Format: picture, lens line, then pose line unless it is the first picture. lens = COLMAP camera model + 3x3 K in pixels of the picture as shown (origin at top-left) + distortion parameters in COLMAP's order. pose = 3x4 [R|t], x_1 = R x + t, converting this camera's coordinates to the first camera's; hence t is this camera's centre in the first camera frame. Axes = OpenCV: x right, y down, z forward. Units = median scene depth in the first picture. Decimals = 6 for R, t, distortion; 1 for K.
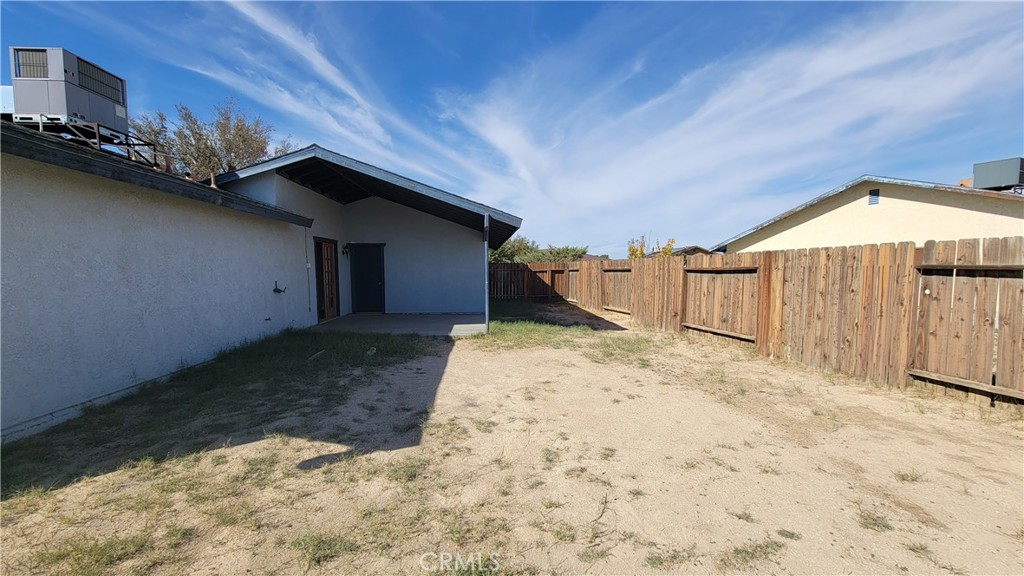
lens RADIAL K [[416.6, 0, 512.0], [0, 416.6, 288.0], [0, 0, 1]] dist [-0.000250, -0.000094]
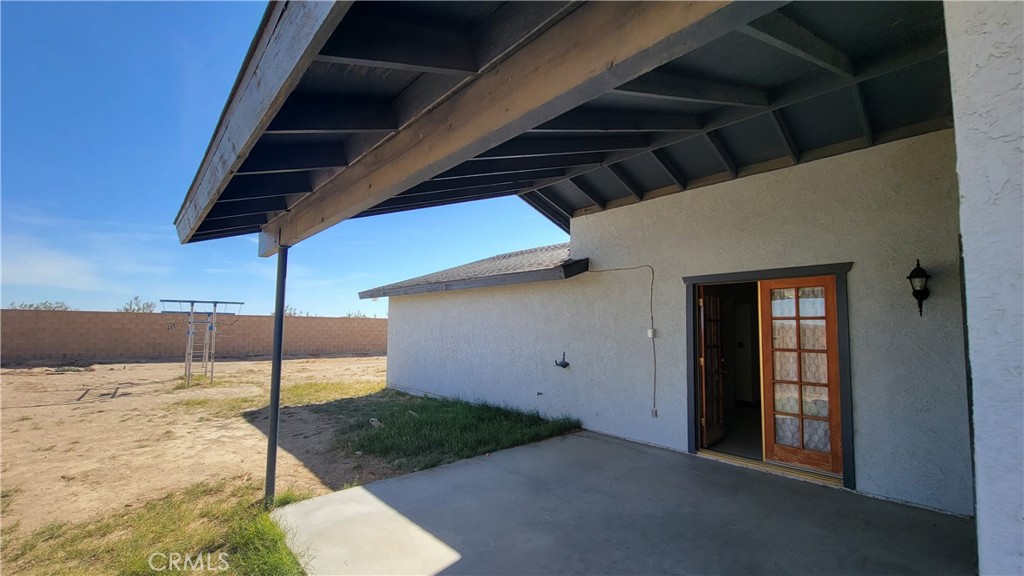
lens RADIAL K [[416.6, 0, 512.0], [0, 416.6, 288.0], [0, 0, 1]] dist [-0.000250, -0.000094]
pose [[-0.778591, -0.067879, -0.623849, 0.038210], [-0.040815, 0.997505, -0.057597, -0.128770], [0.626203, -0.019382, -0.779419, 2.221618]]
